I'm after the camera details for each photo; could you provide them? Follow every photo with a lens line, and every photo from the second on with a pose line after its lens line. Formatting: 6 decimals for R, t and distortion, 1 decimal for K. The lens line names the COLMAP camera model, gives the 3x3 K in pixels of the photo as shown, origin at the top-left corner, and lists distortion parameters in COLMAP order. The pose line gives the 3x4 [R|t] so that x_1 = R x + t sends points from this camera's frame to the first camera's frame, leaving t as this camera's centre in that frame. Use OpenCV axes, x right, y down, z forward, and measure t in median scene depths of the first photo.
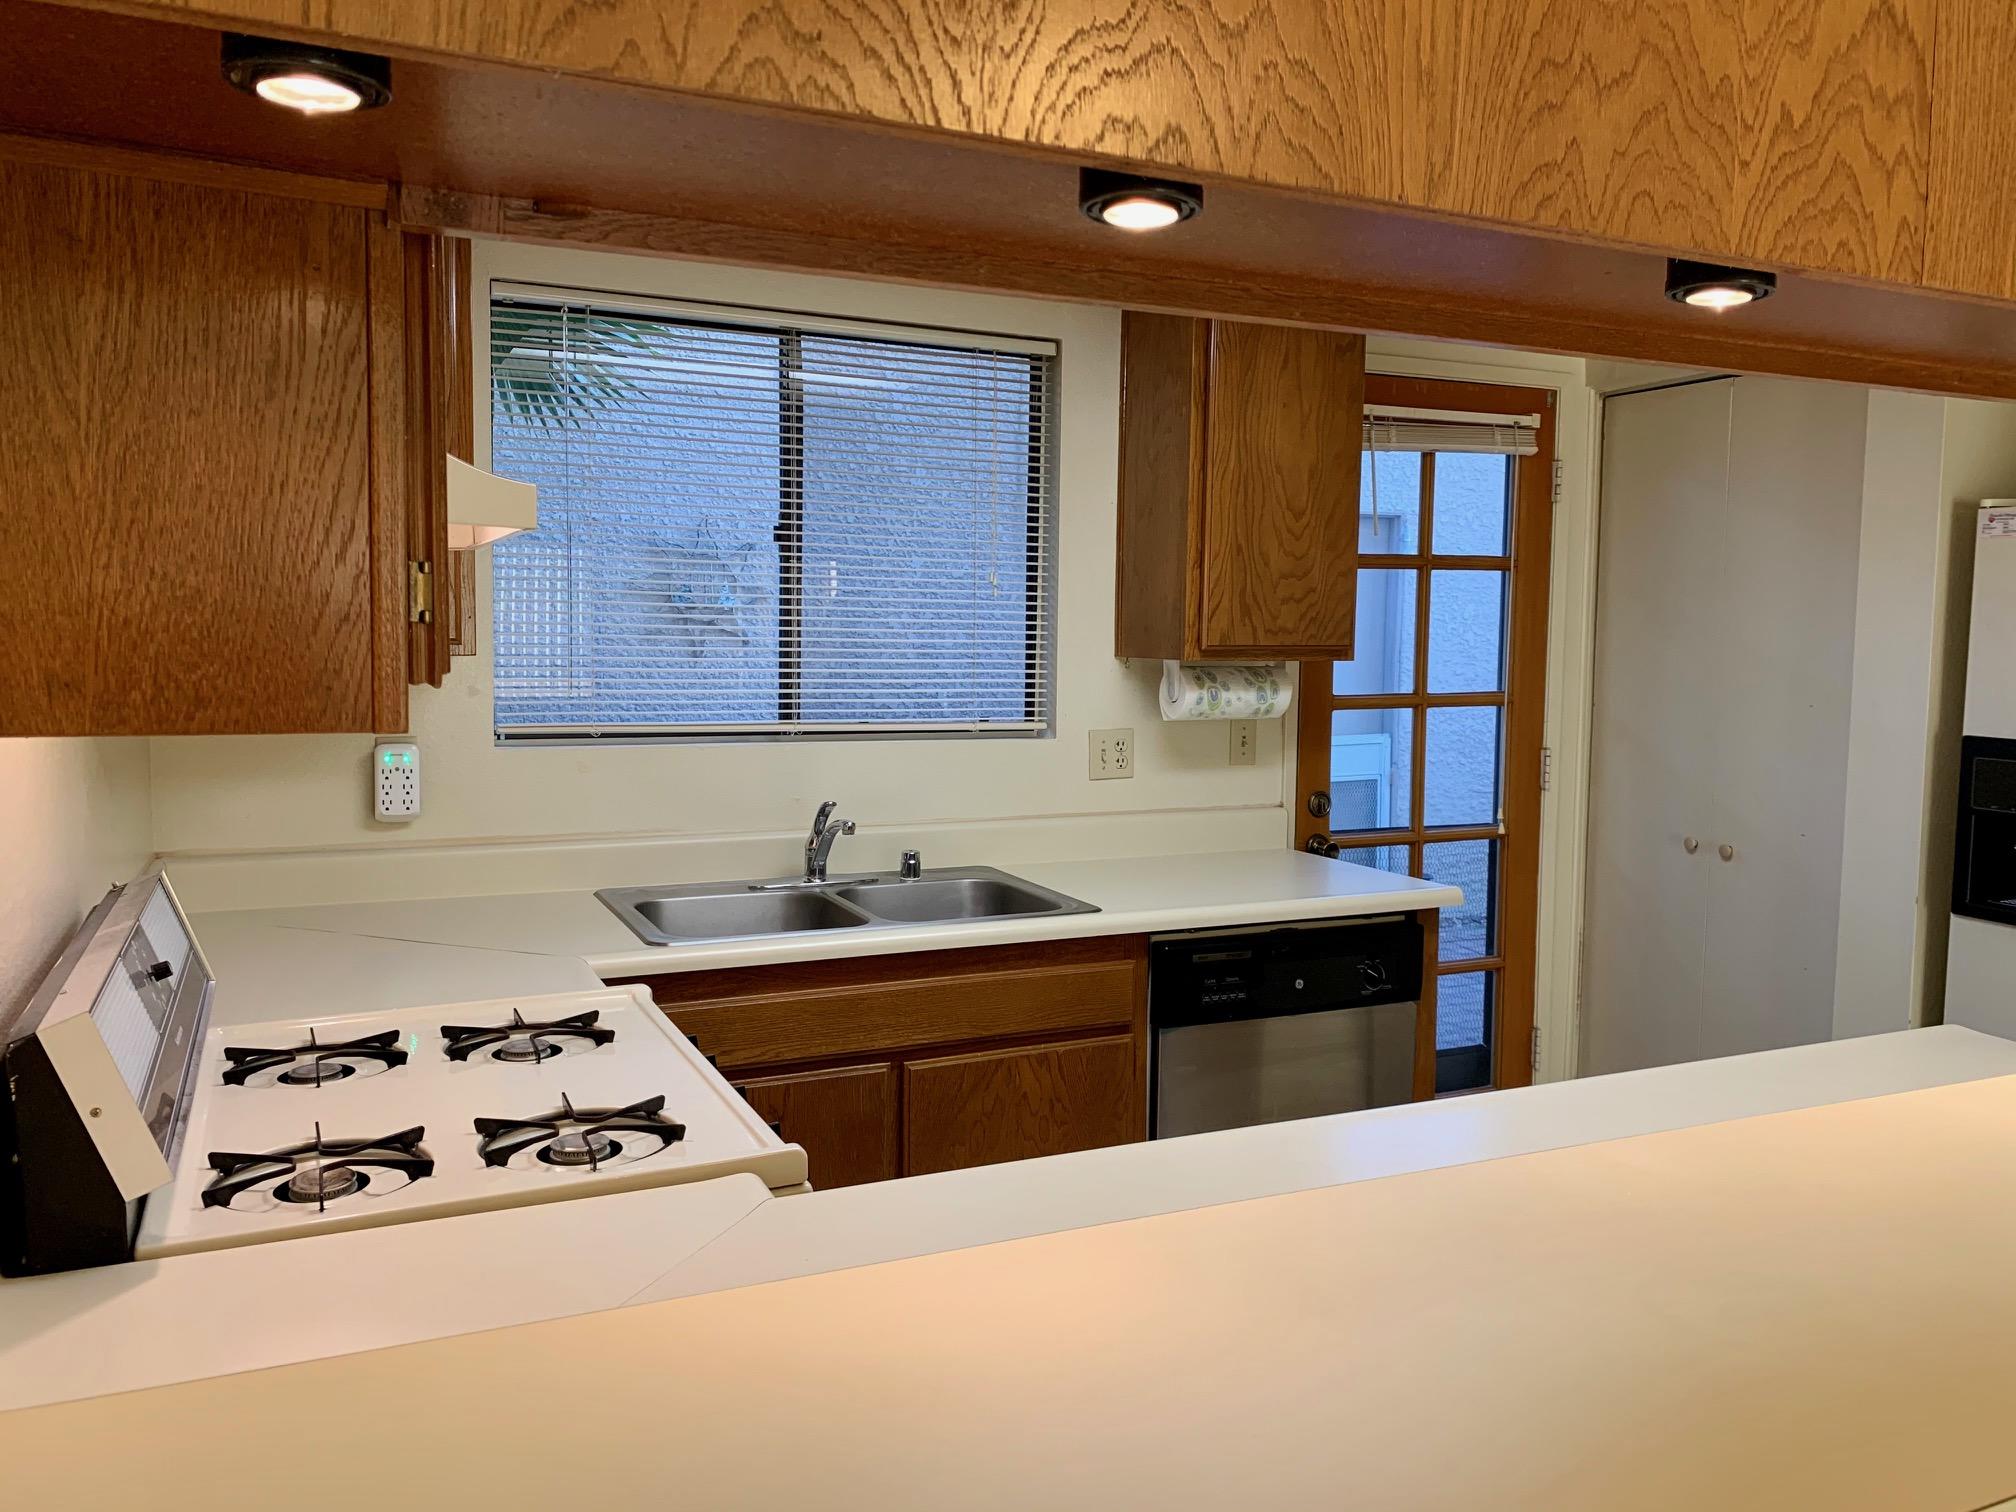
lens RADIAL K [[1540.8, 0, 1004.1], [0, 1540.8, 755.9], [0, 0, 1]] dist [0.034965, -0.068354]
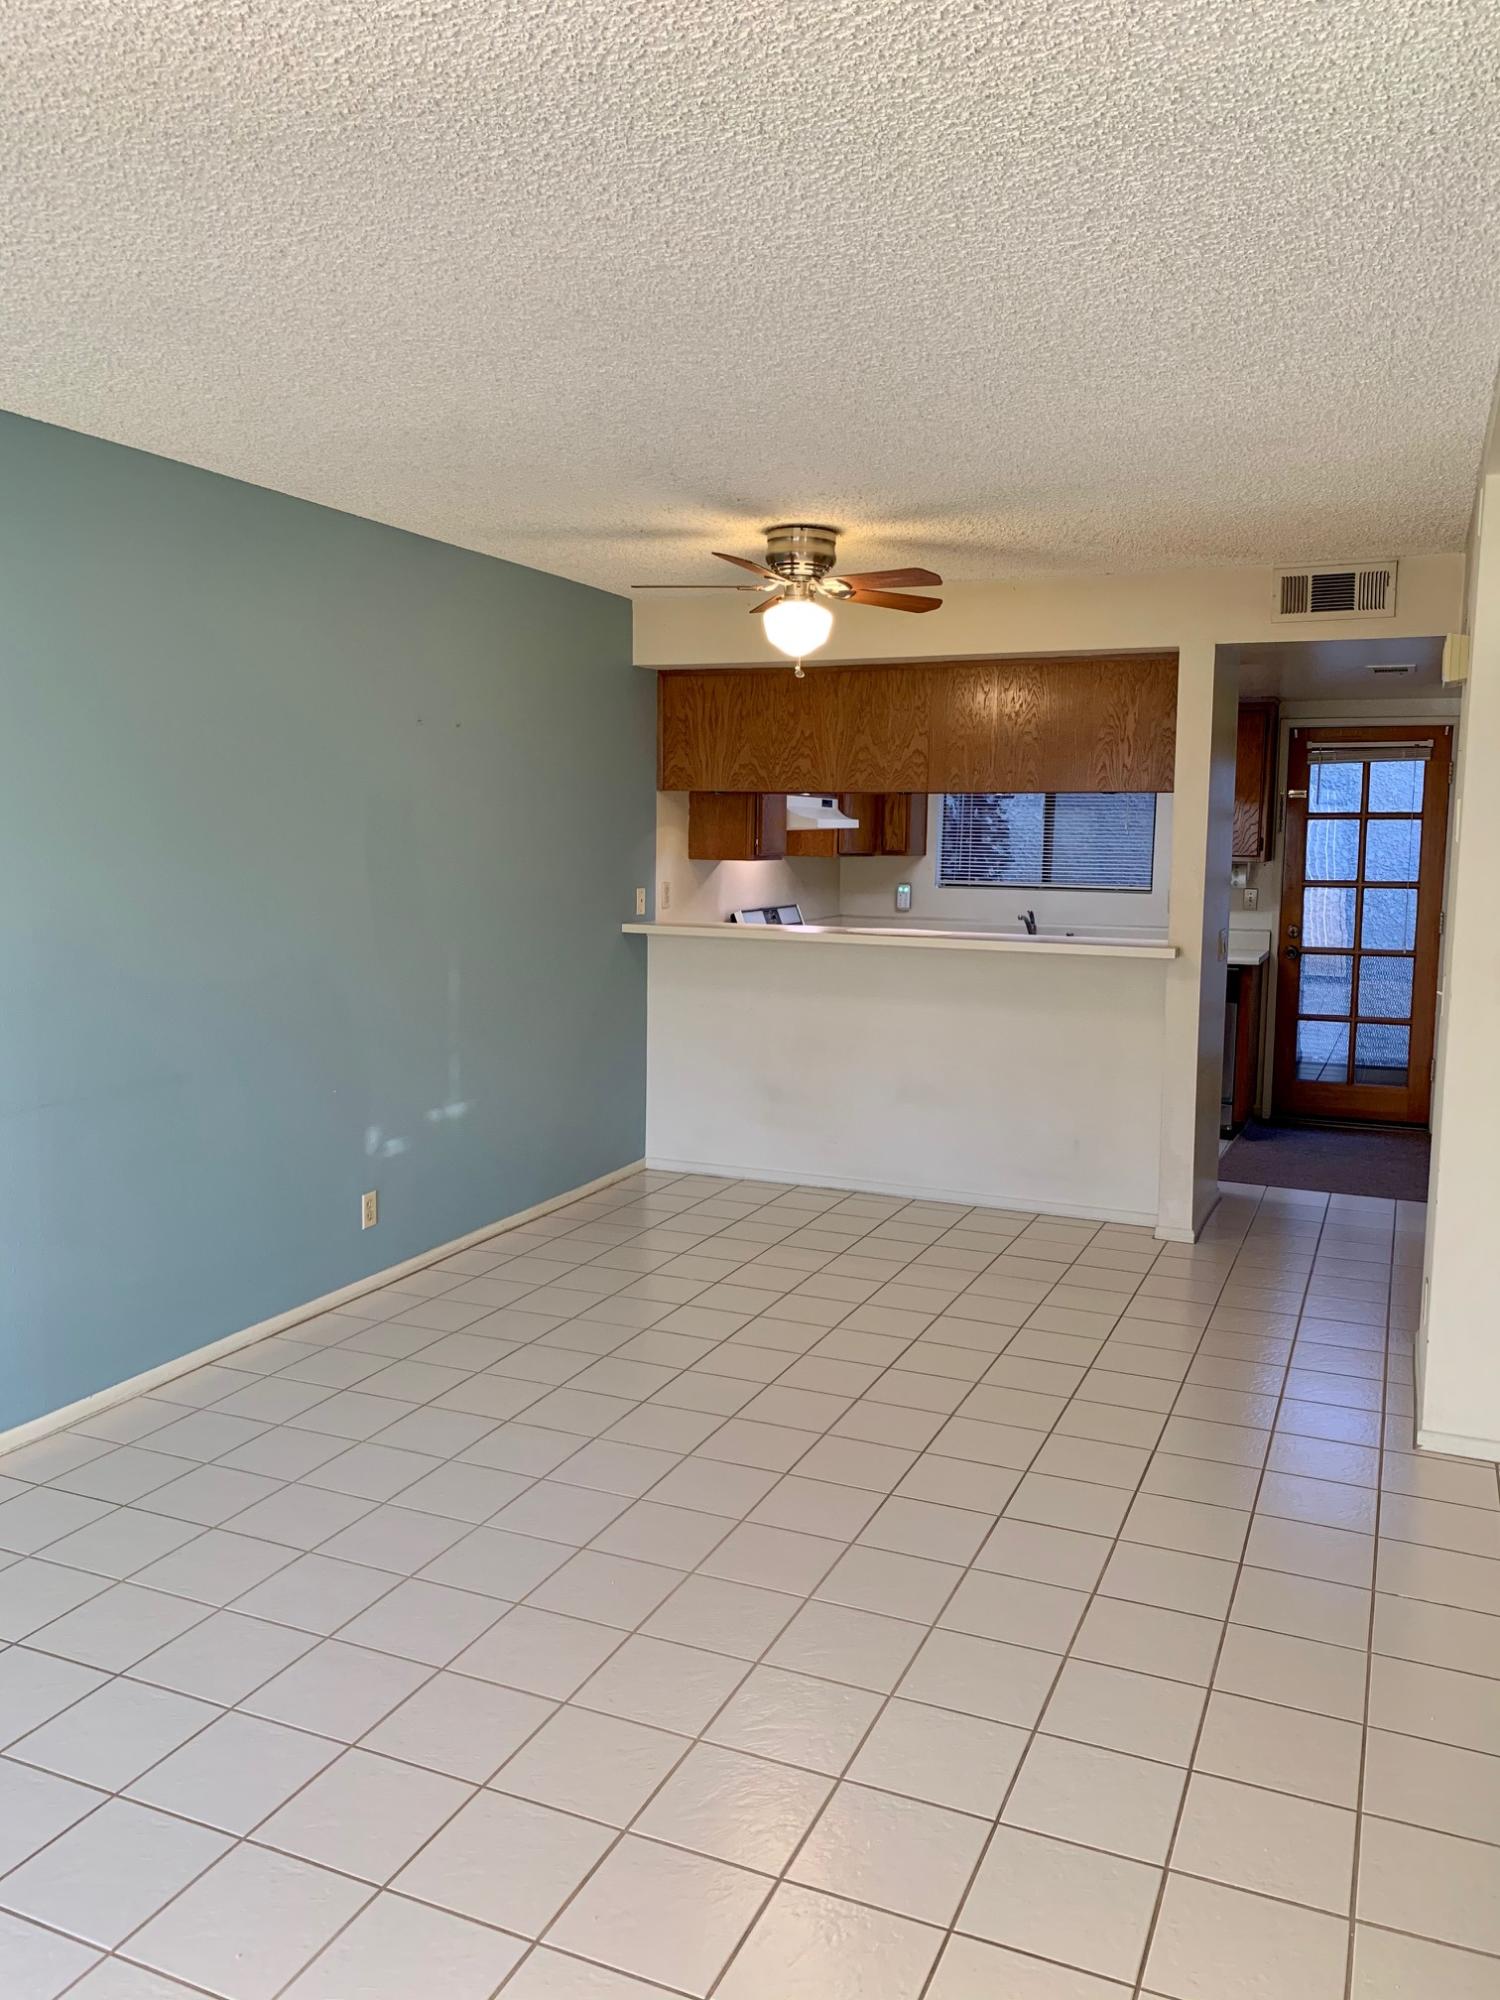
lens RADIAL K [[1528.6, 0, 747.8], [0, 1528.6, 998.8], [0, 0, 1]] dist [0.034965, -0.068354]
pose [[0.672160, 0.078372, -0.736246, 1.238382], [-0.064380, 0.996802, 0.047331, 0.071055], [0.737601, 0.015586, 0.675057, -0.959469]]
